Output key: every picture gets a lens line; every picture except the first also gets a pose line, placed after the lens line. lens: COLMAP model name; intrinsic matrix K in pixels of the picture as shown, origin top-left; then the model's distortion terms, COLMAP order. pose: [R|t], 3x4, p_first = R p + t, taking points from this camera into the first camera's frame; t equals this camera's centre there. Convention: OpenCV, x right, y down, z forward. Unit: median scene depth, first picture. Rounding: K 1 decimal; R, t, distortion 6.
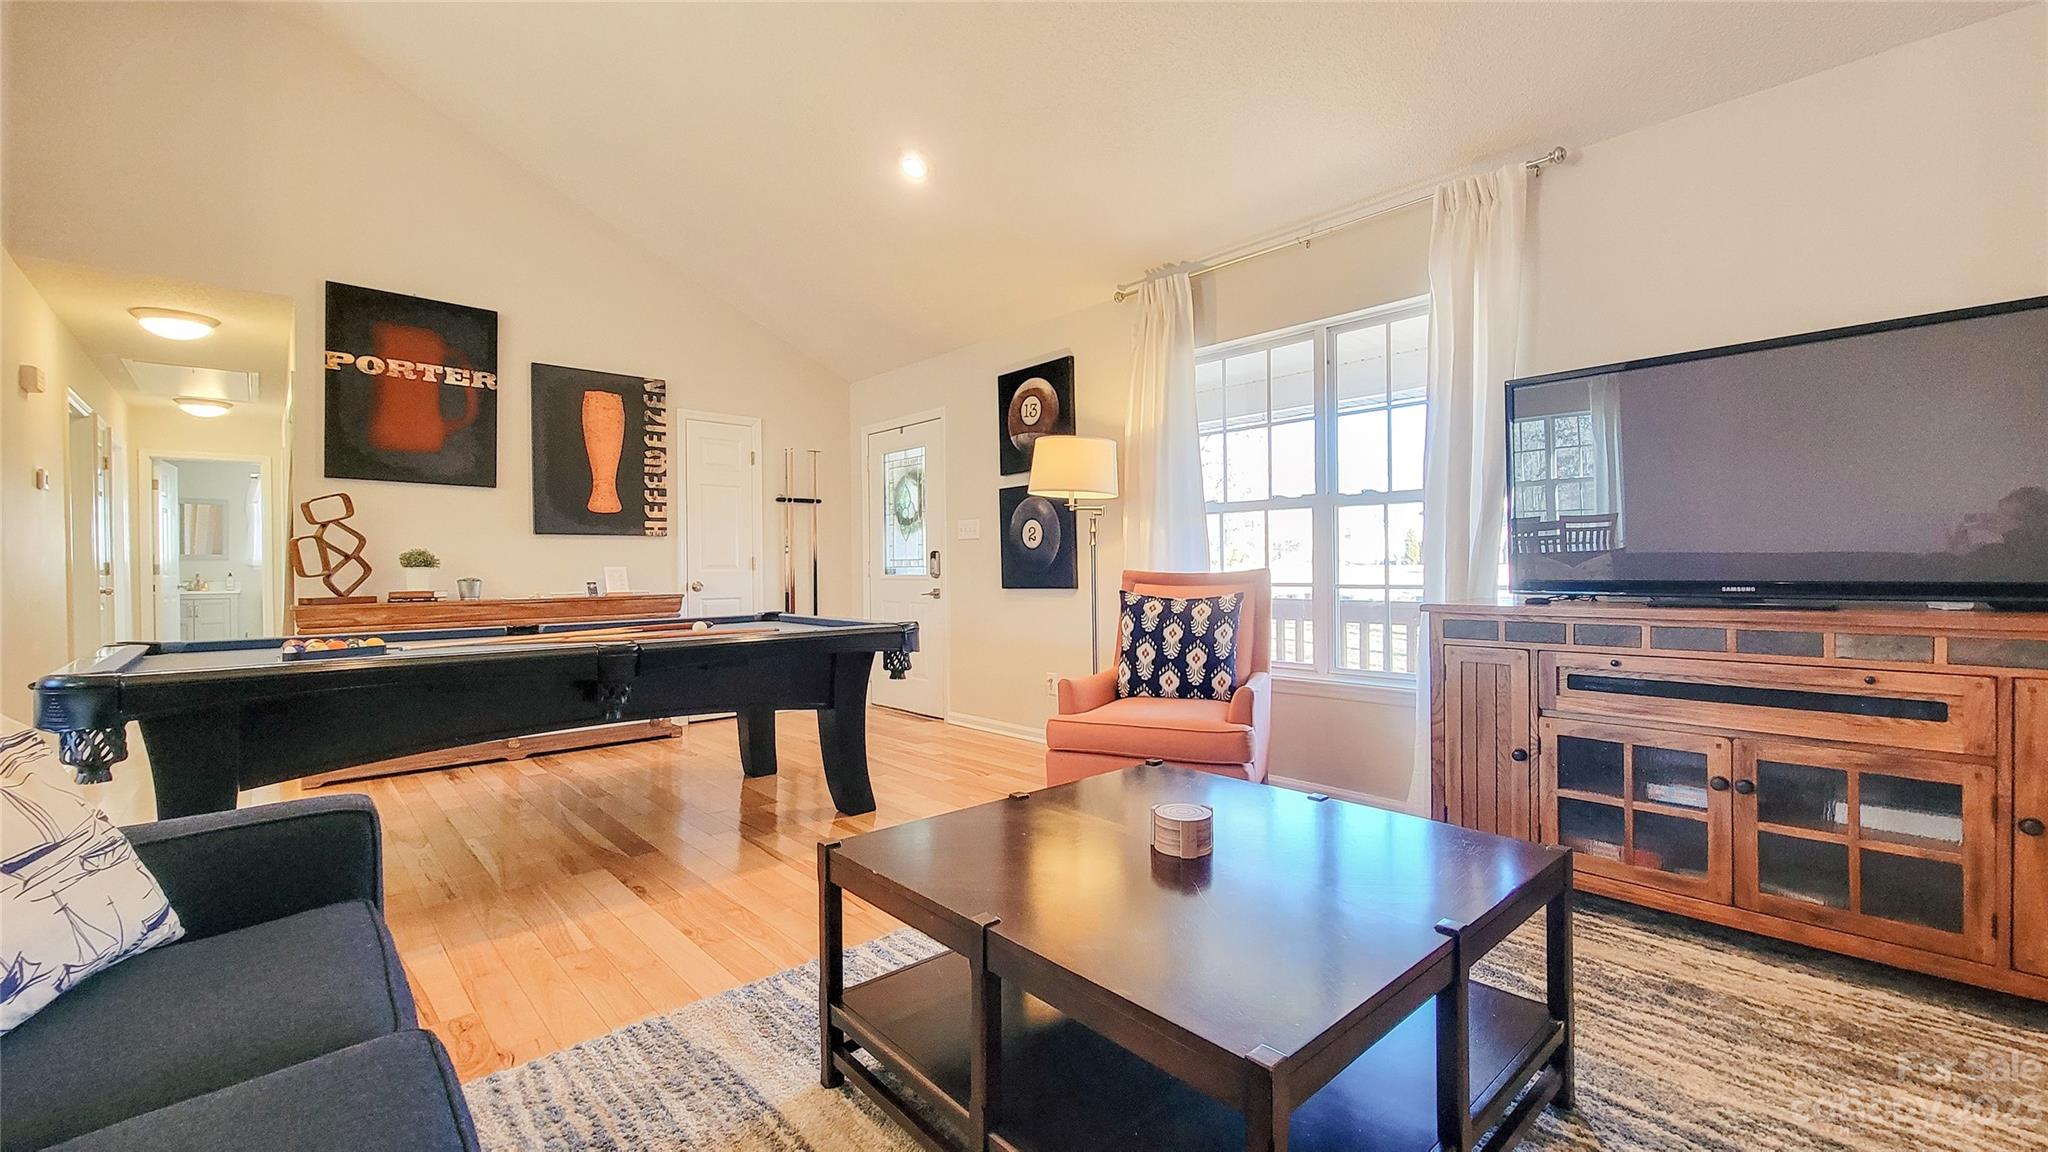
lens RADIAL K [[843.4, 0, 1031.6], [0, 843.4, 571.2], [0, 0, 1]] dist [-0.001386, -0.000010]
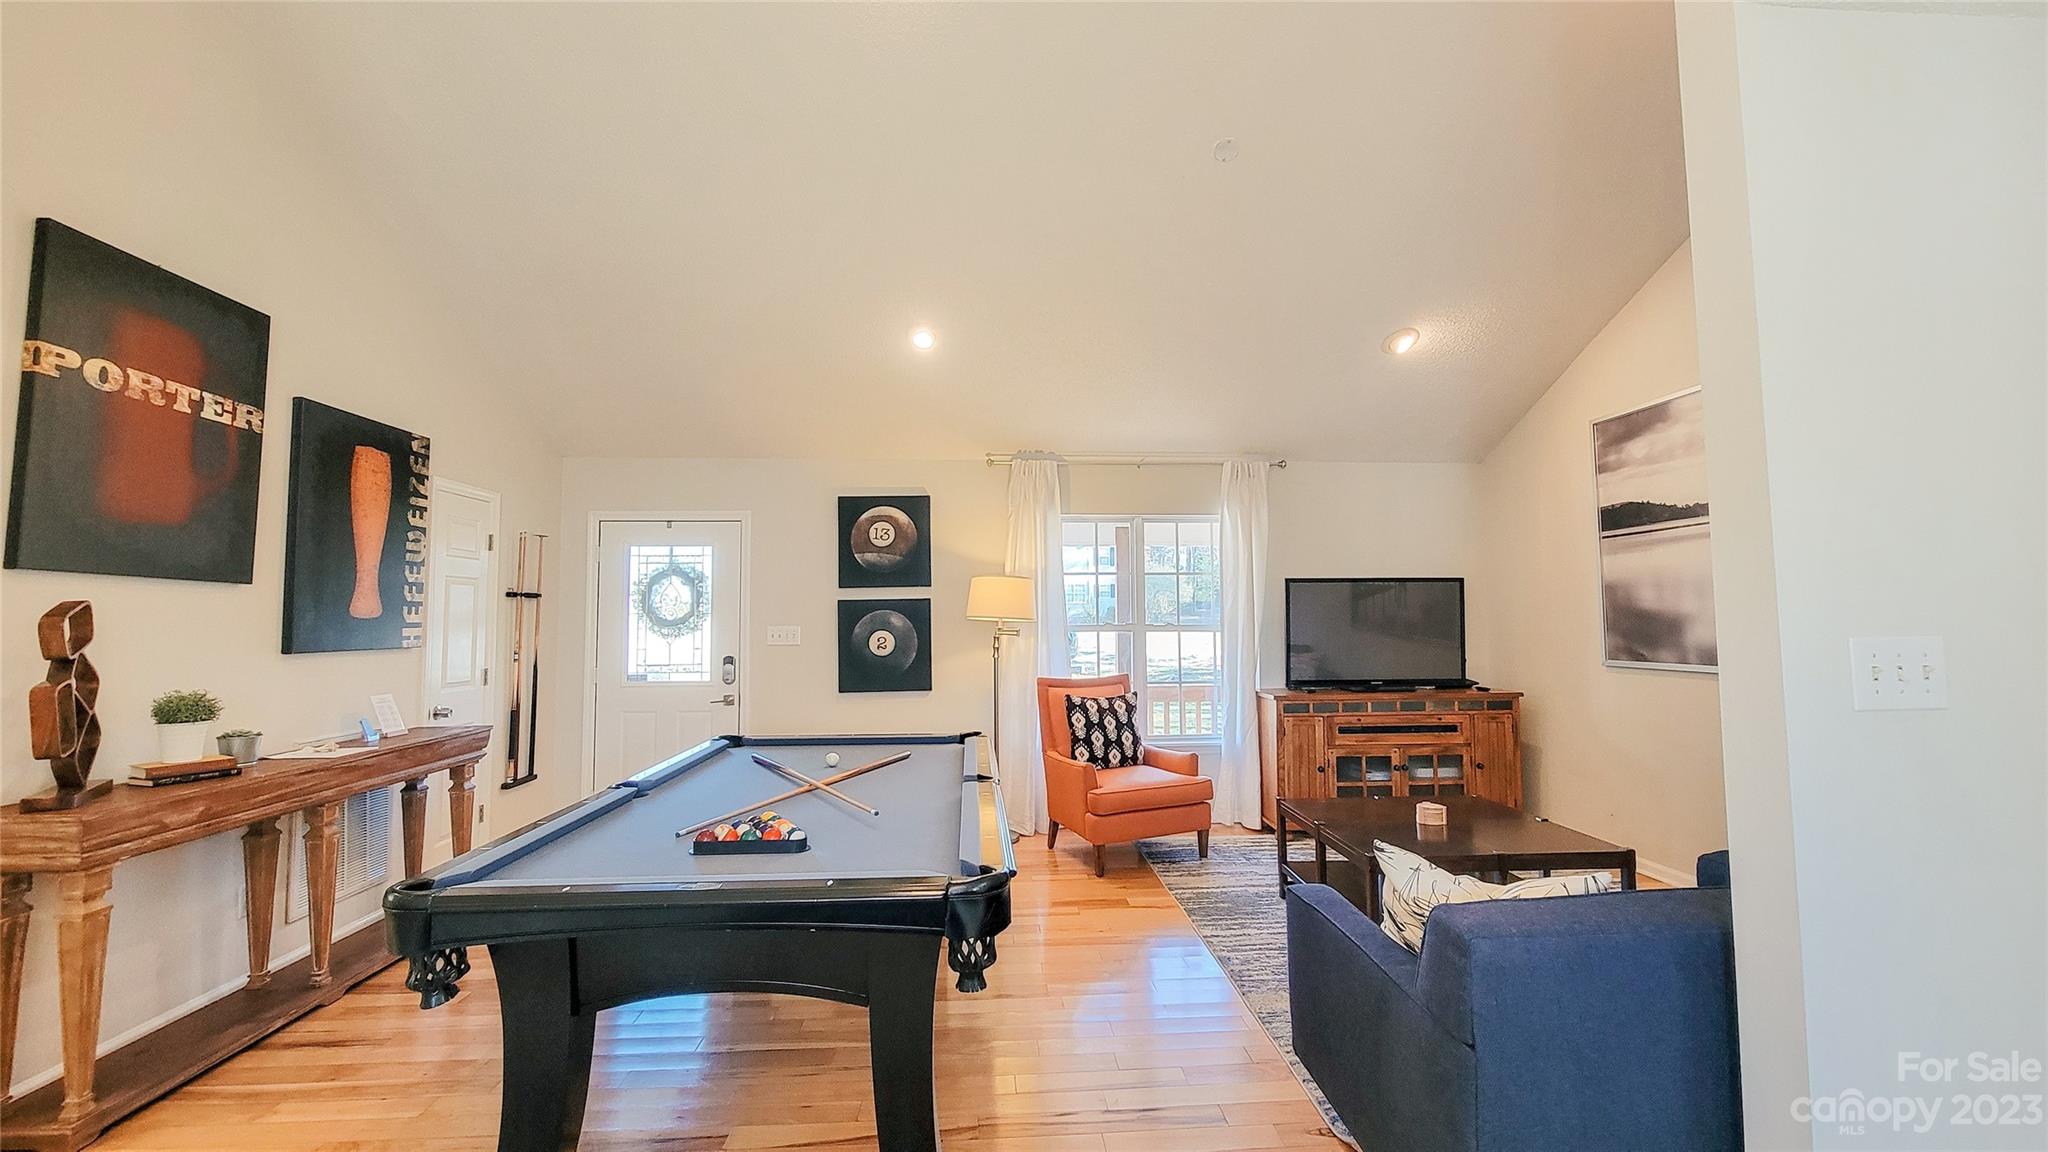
lens RADIAL K [[843.4, 0, 1030.9], [0, 843.4, 571.9], [0, 0, 1]] dist [-0.001386, -0.000010]
pose [[0.621685, 0.049680, 0.781690, -0.810463], [0.002598, 0.997850, -0.065485, -0.069107], [-0.783263, 0.042742, 0.620220, 0.148694]]
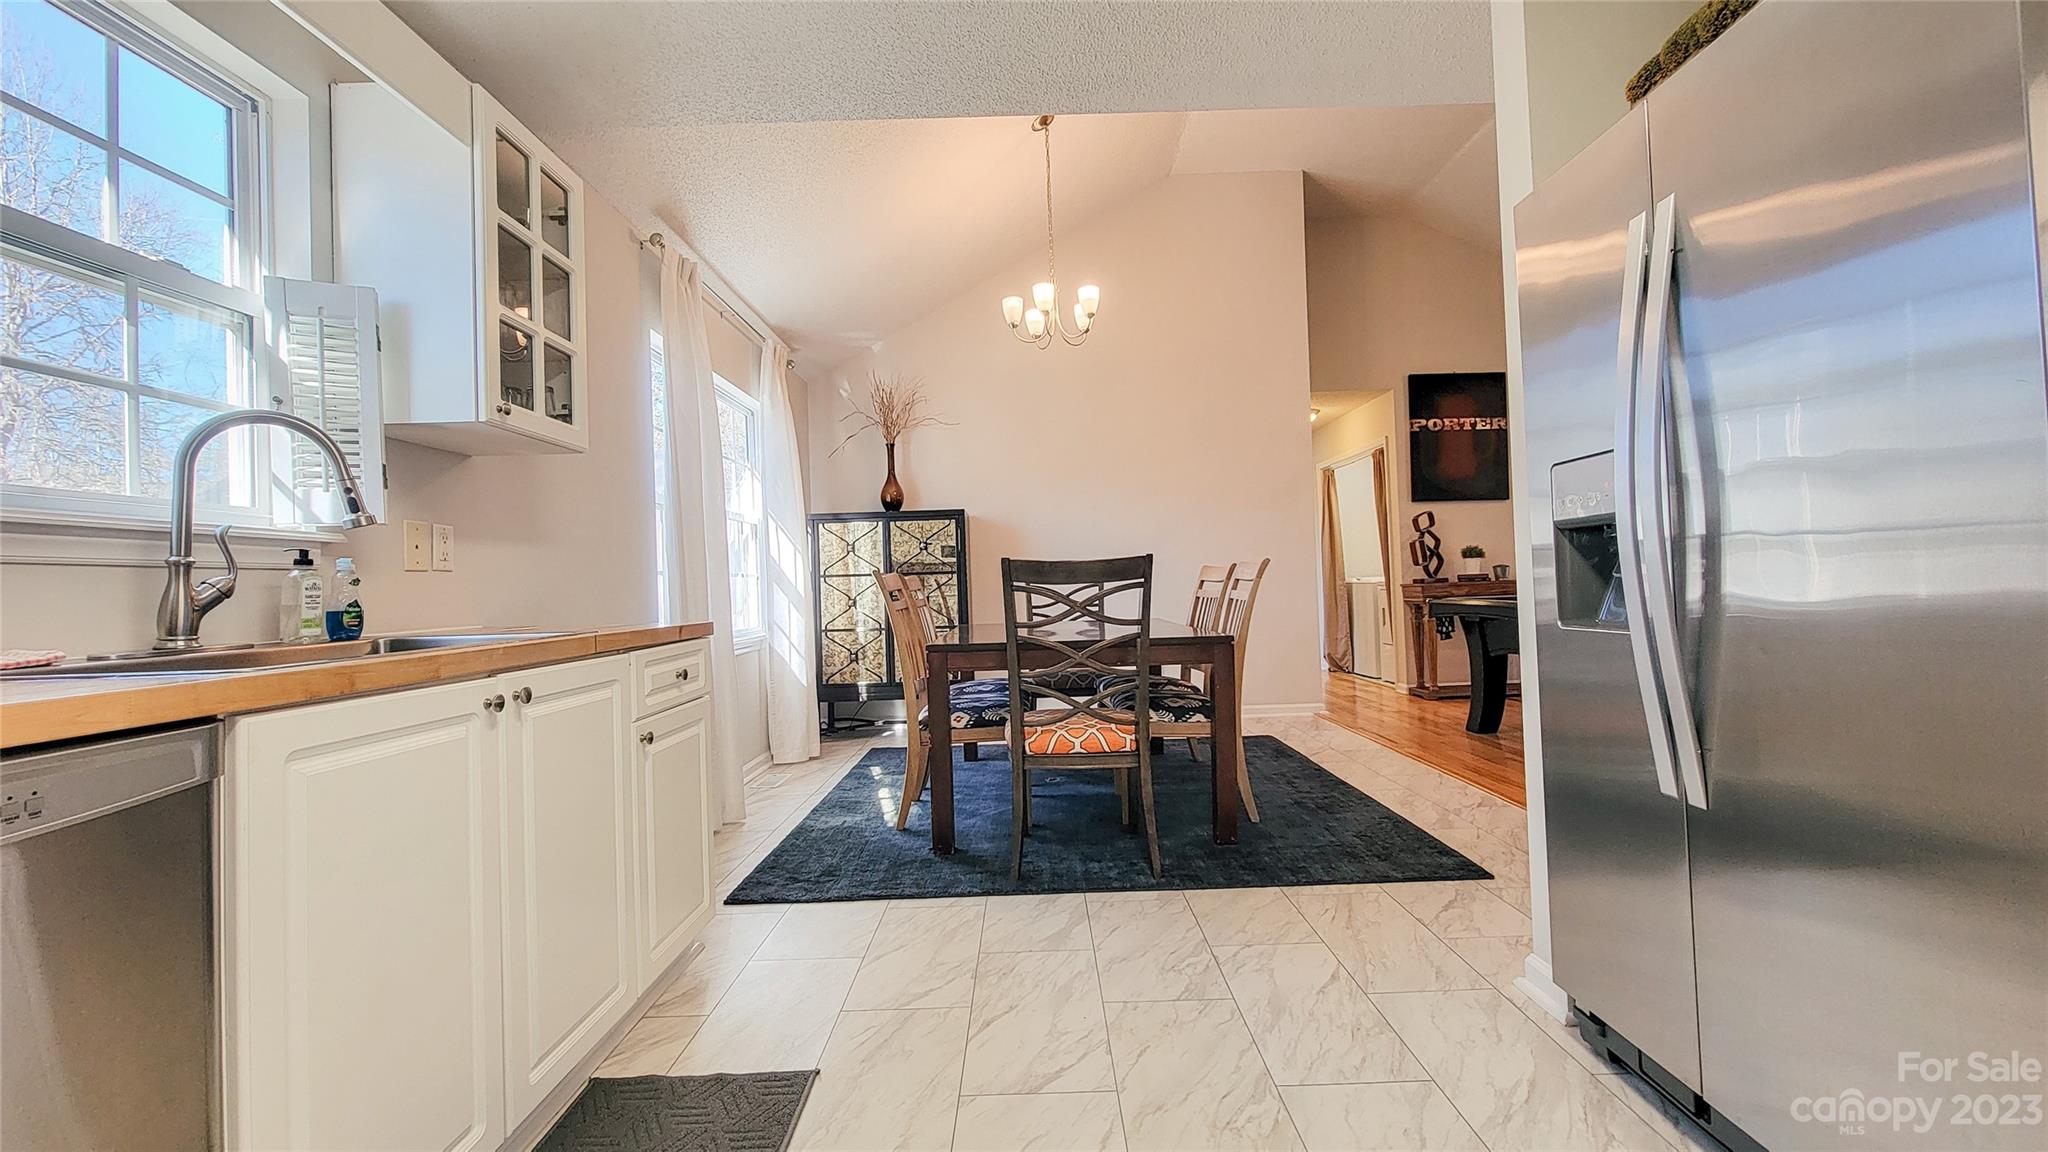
lens RADIAL K [[843.4, 0, 1029.9], [0, 843.4, 565.0], [0, 0, 1]] dist [-0.001386, -0.000010]
pose [[0.746778, -0.034960, -0.664154, -0.325410], [0.029722, 0.999374, -0.019186, 0.012709], [0.664409, -0.005413, 0.747350, -0.586653]]
